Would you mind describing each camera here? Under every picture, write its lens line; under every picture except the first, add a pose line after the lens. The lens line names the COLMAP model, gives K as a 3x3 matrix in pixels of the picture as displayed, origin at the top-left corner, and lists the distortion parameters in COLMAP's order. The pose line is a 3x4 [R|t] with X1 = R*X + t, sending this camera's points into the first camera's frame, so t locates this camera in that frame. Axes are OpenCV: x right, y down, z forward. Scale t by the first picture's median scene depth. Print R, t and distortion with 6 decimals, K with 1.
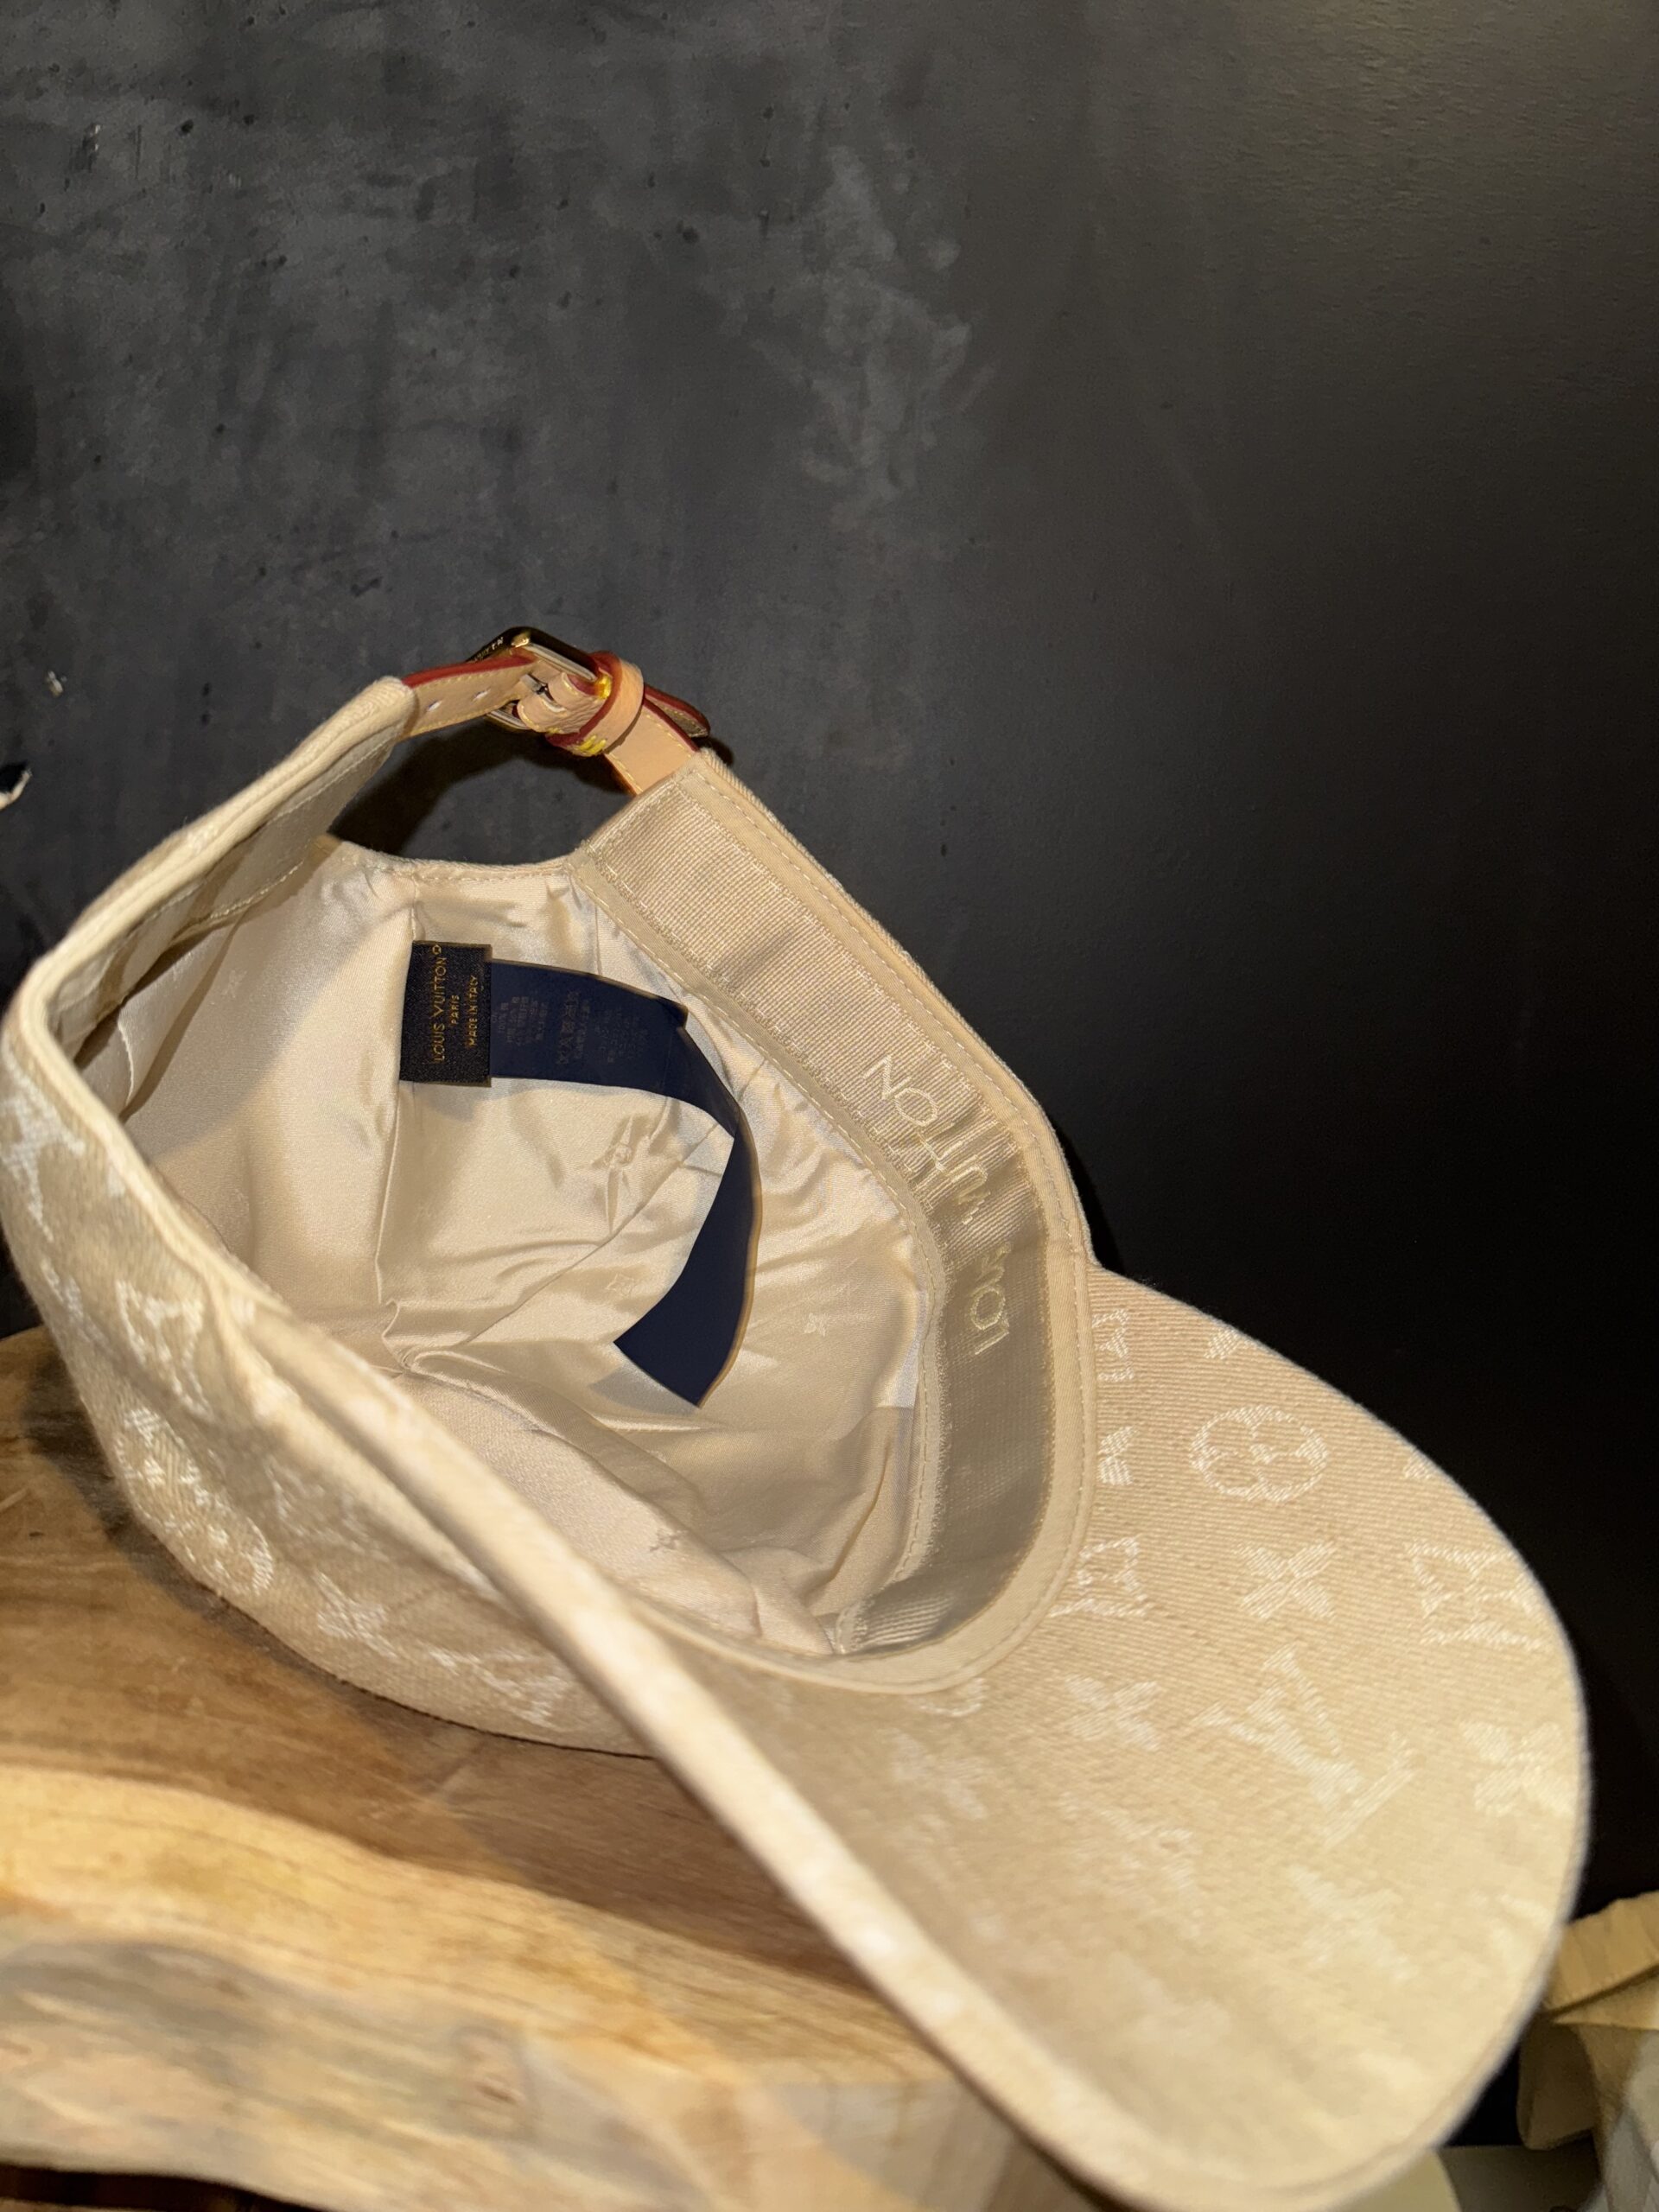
lens RADIAL K [[1574.8, 0, 816.4], [0, 1574.8, 1107.6], [0, 0, 1]] dist [-0.021072, 0.002104]
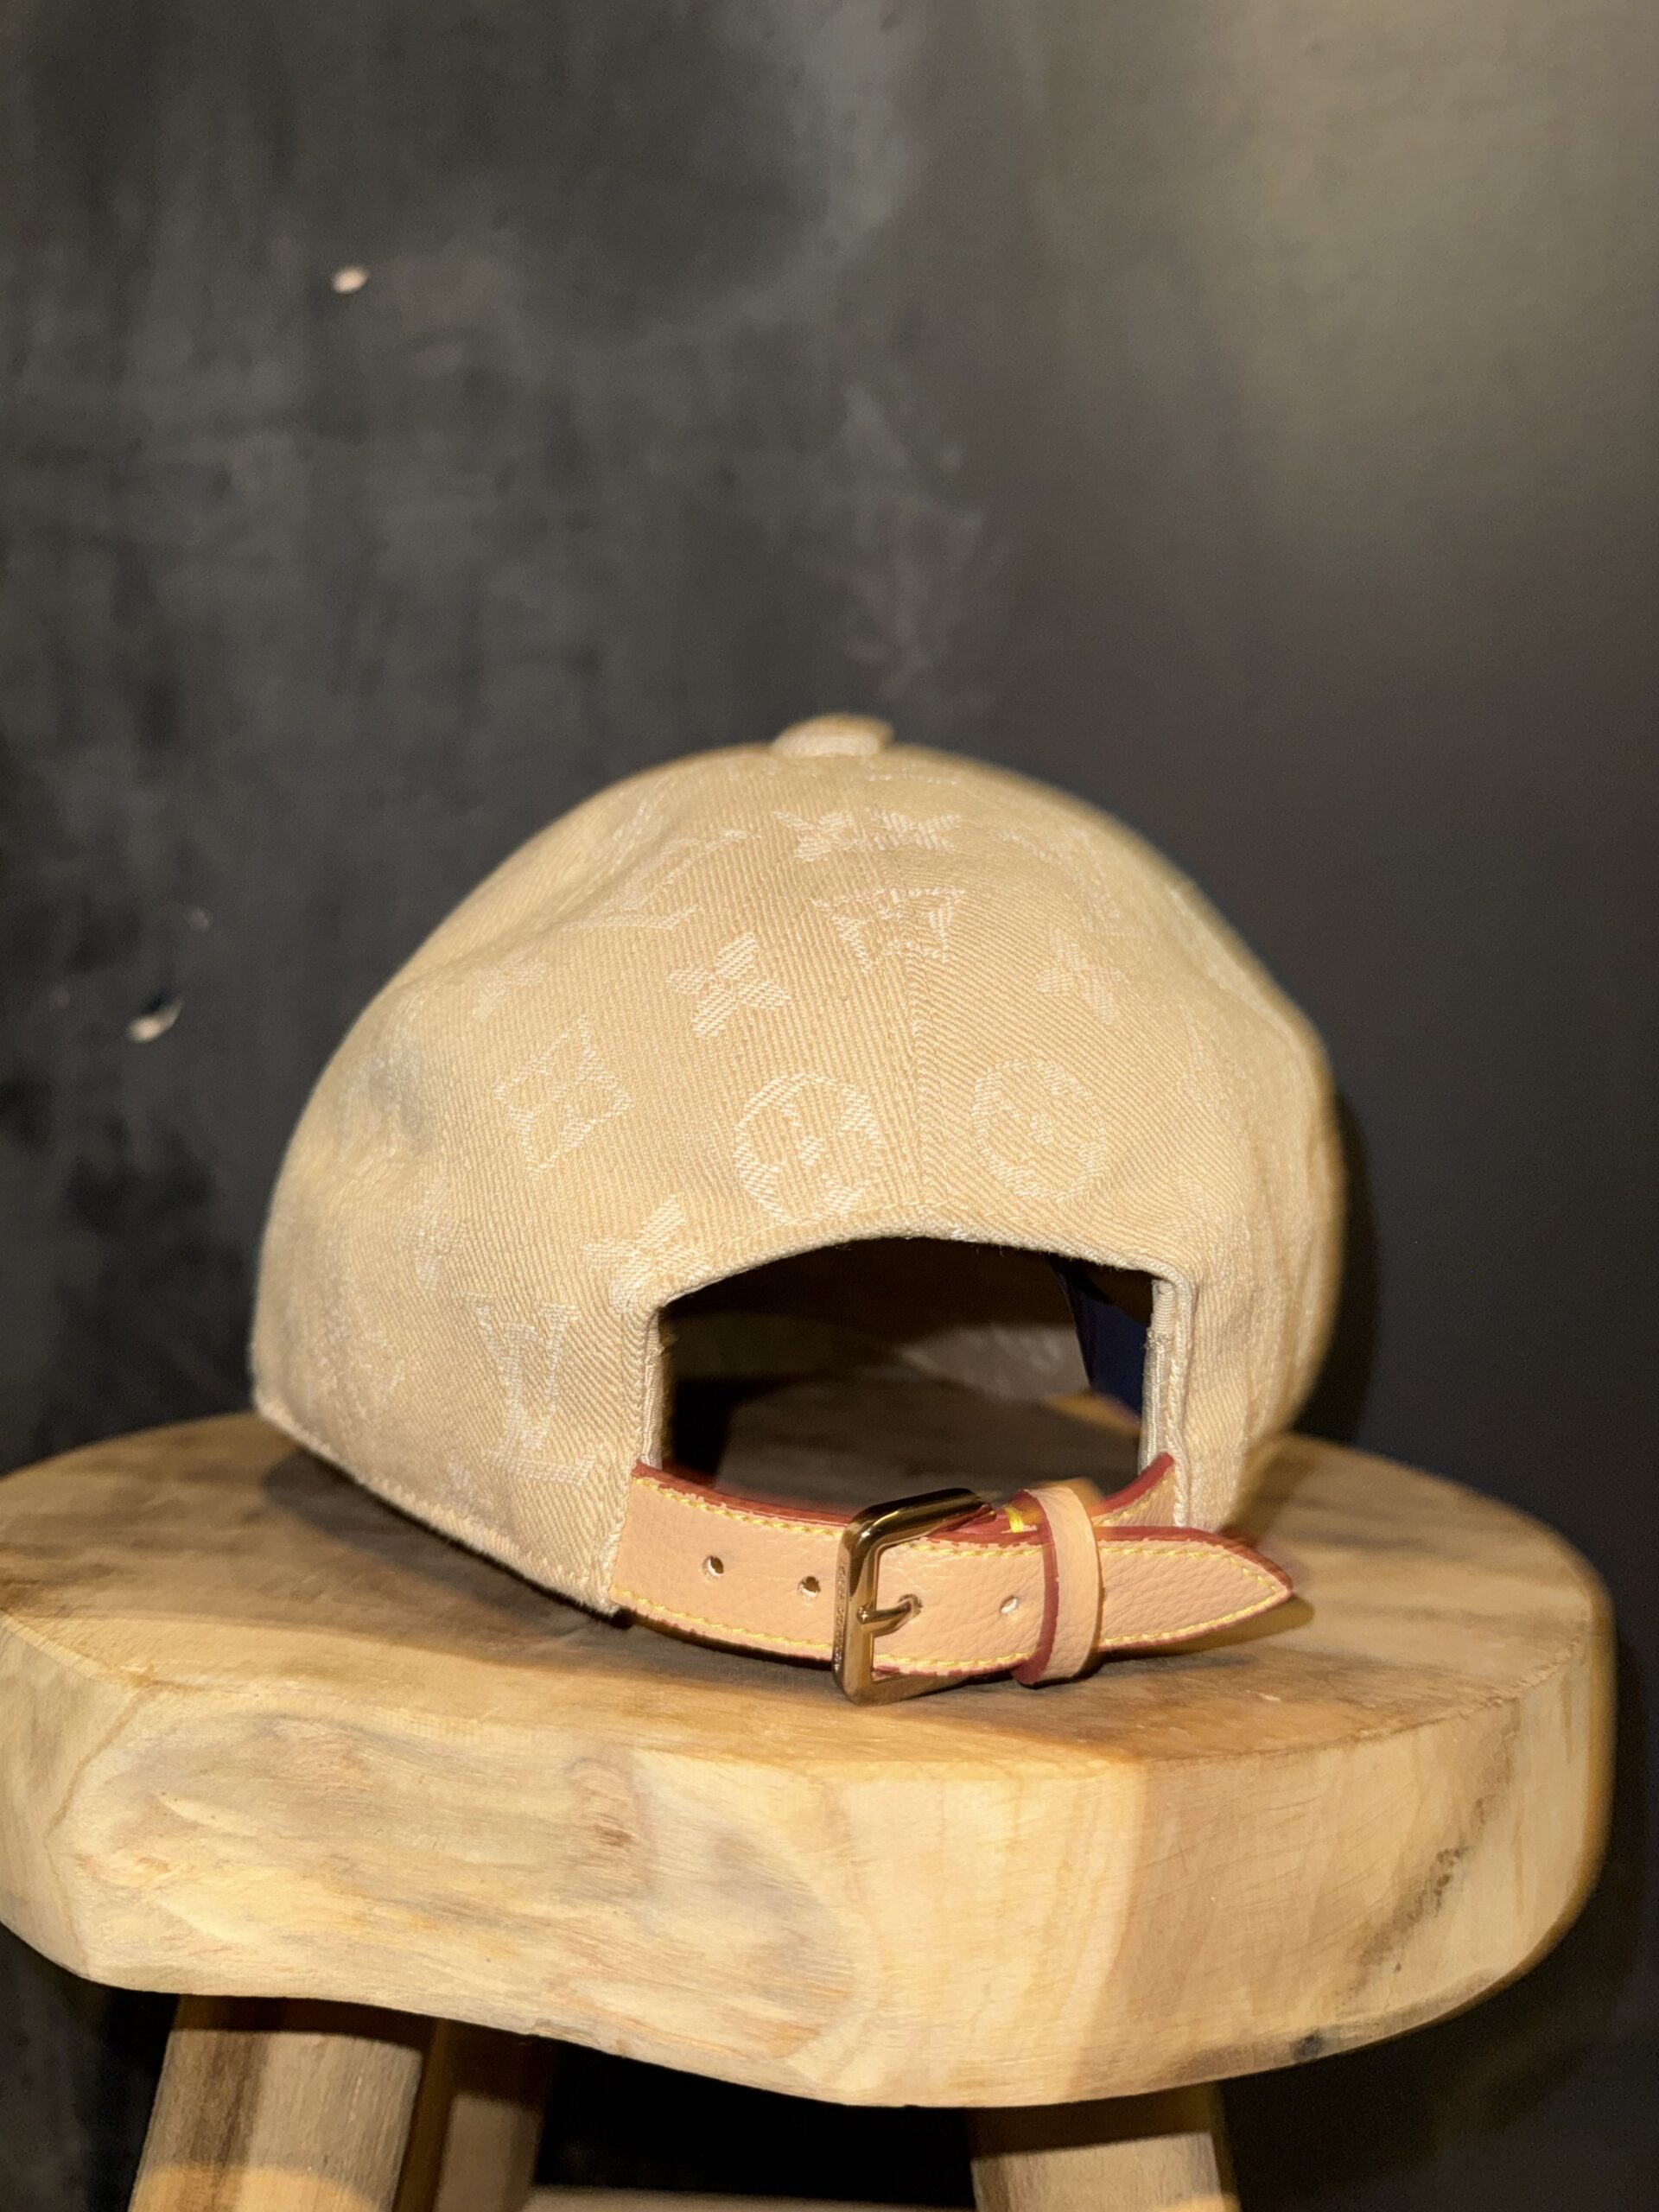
lens RADIAL K [[1603.1, 0, 823.1], [0, 1603.1, 1092.9], [0, 0, 1]] dist [-0.064369, 0.033086]
pose [[0.991698, -0.107528, -0.070514, 0.025343], [0.089473, 0.970890, -0.222185, 0.189264], [0.092352, 0.214032, 0.972451, -0.038551]]
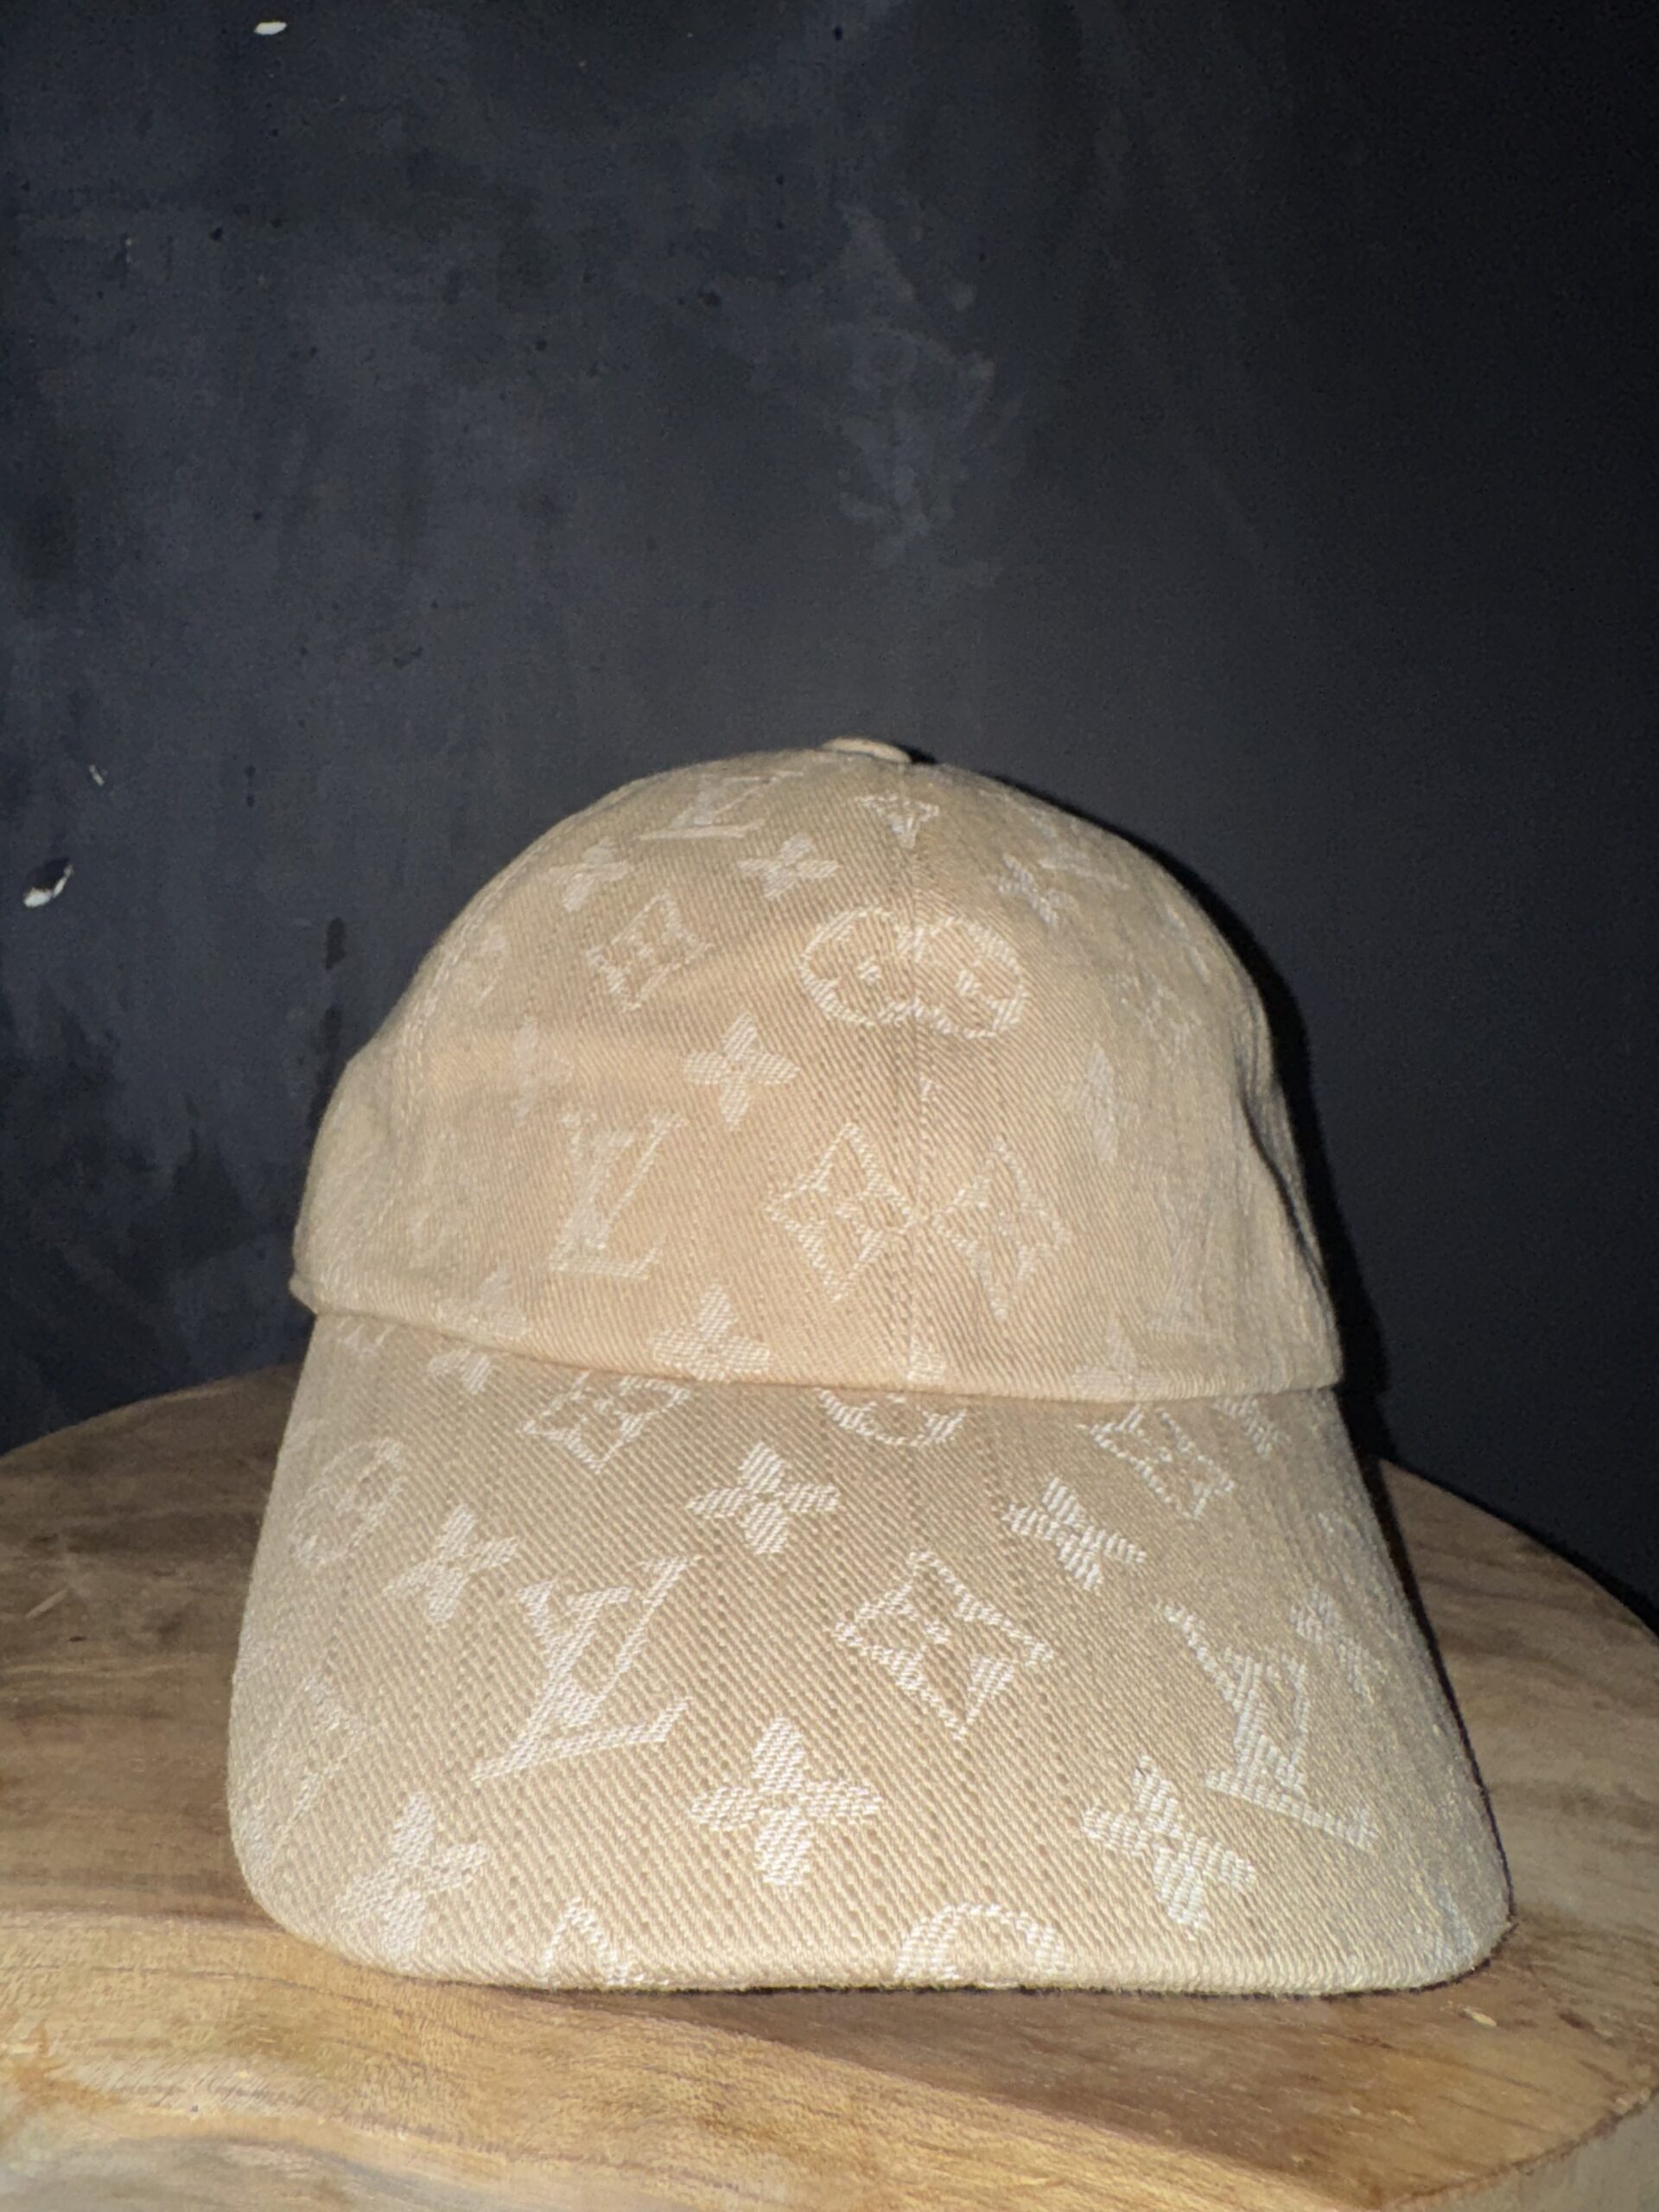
lens RADIAL K [[1544.8, 0, 839.0], [0, 1544.8, 1010.2], [0, 0, 1]] dist [-0.006080, 0.002809]
pose [[0.997435, -0.071583, -0.000454, -0.040334], [0.070869, 0.988340, -0.134765, 0.052996], [0.010096, 0.134387, 0.990877, 0.083735]]
